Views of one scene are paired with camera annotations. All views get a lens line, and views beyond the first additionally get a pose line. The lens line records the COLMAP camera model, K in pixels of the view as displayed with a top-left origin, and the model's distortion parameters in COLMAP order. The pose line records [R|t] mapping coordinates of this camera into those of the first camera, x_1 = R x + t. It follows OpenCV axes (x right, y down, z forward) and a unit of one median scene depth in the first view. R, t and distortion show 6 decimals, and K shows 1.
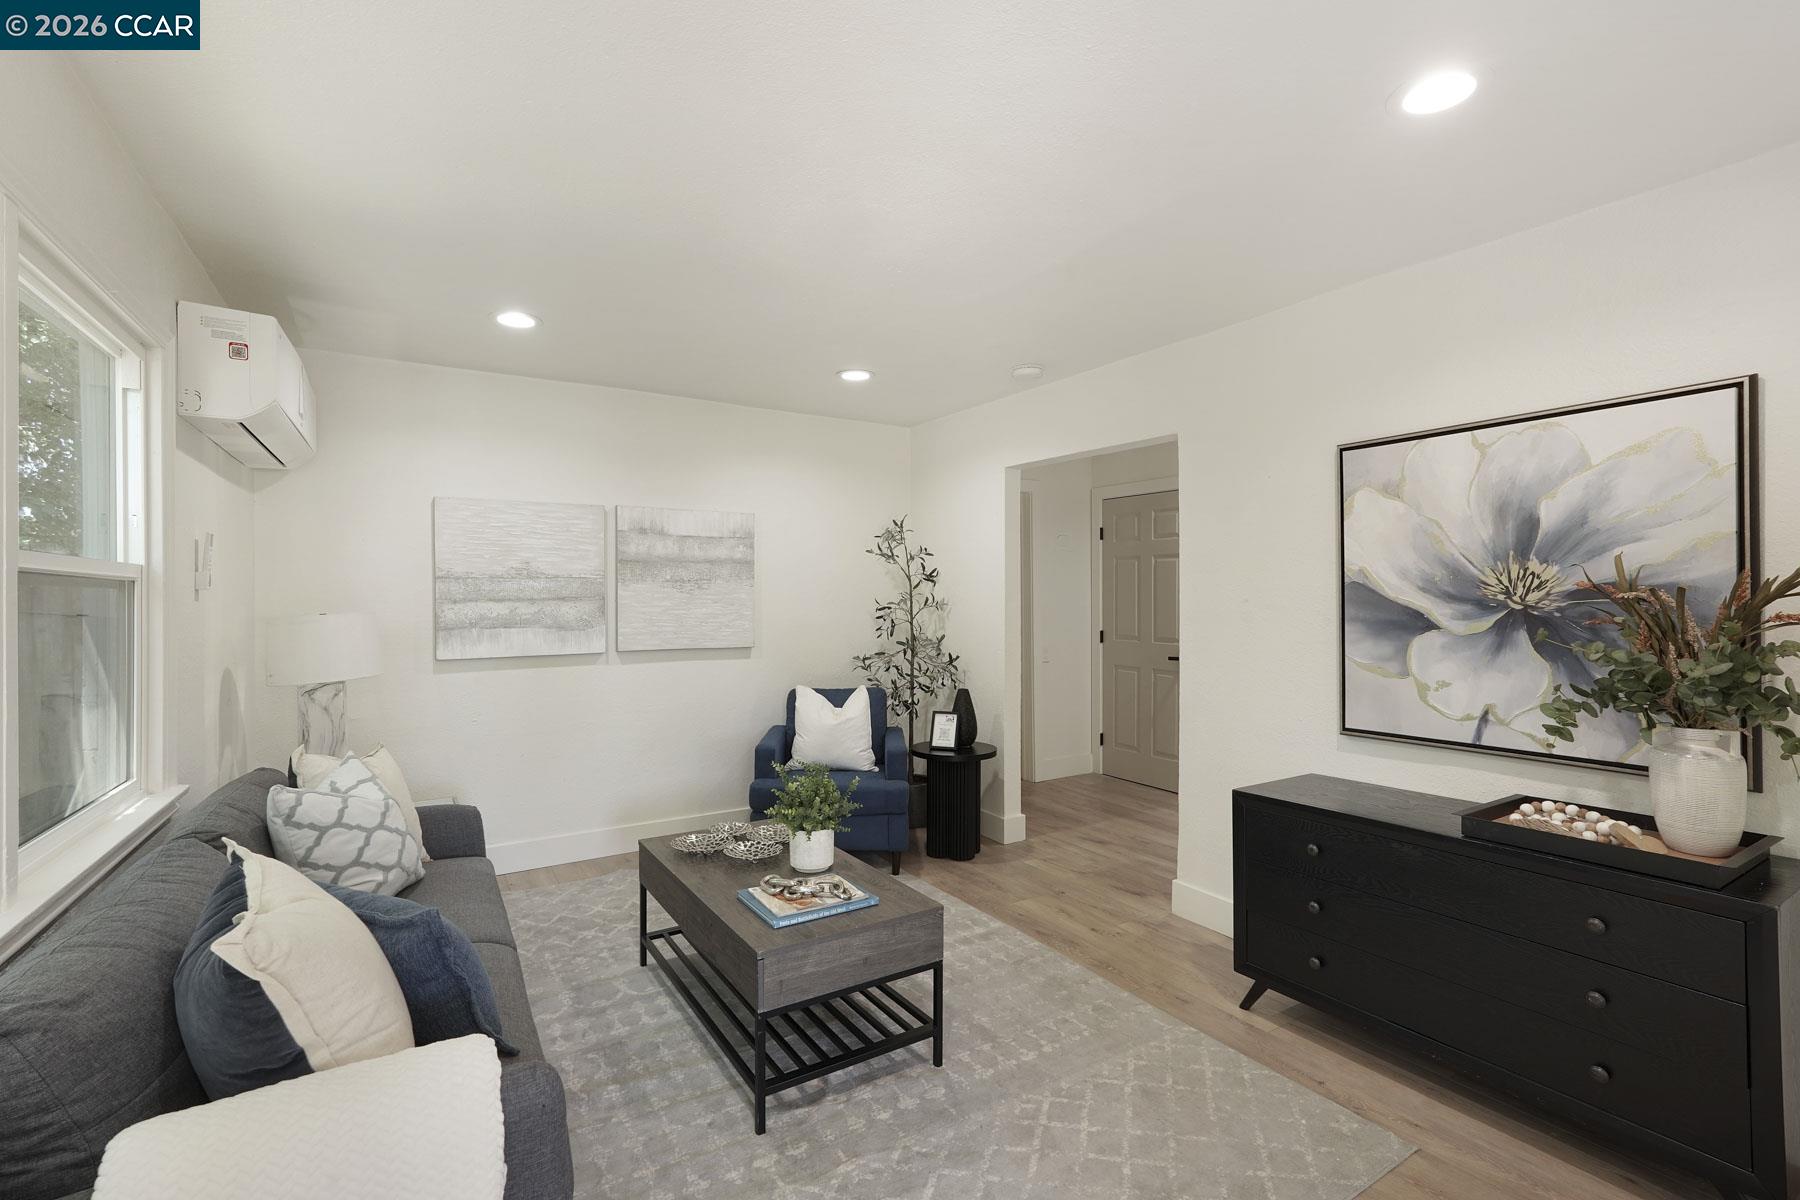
lens RADIAL K [[810.9, 0, 889.8], [0, 810.9, 616.5], [0, 0, 1]] dist [-0.014073, 0.010703]
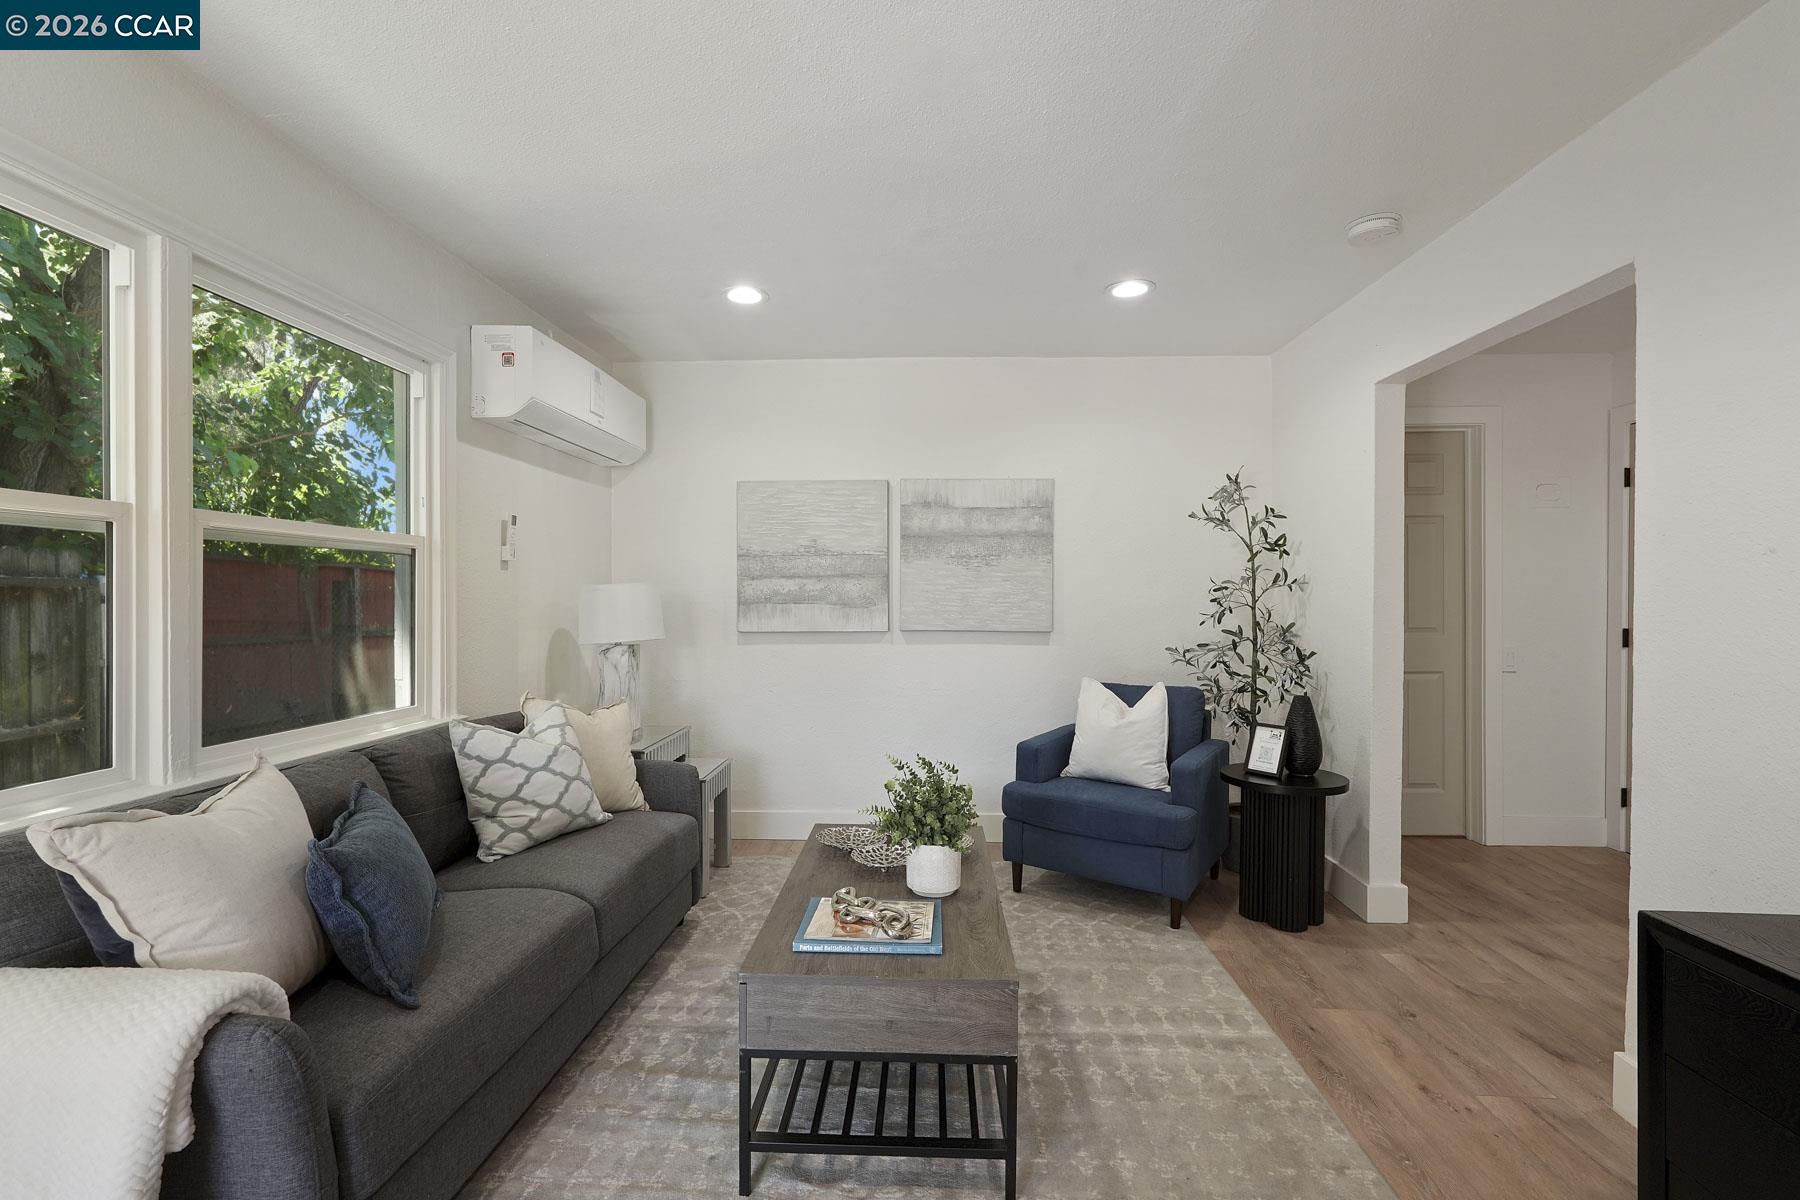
lens RADIAL K [[810.9, 0, 889.8], [0, 810.9, 616.5], [0, 0, 1]] dist [-0.014073, 0.010703]
pose [[0.821262, 0.017752, -0.570274, 0.217195], [-0.018161, 0.999823, 0.004968, 0.023018], [0.570262, 0.006276, 0.821439, 0.209155]]
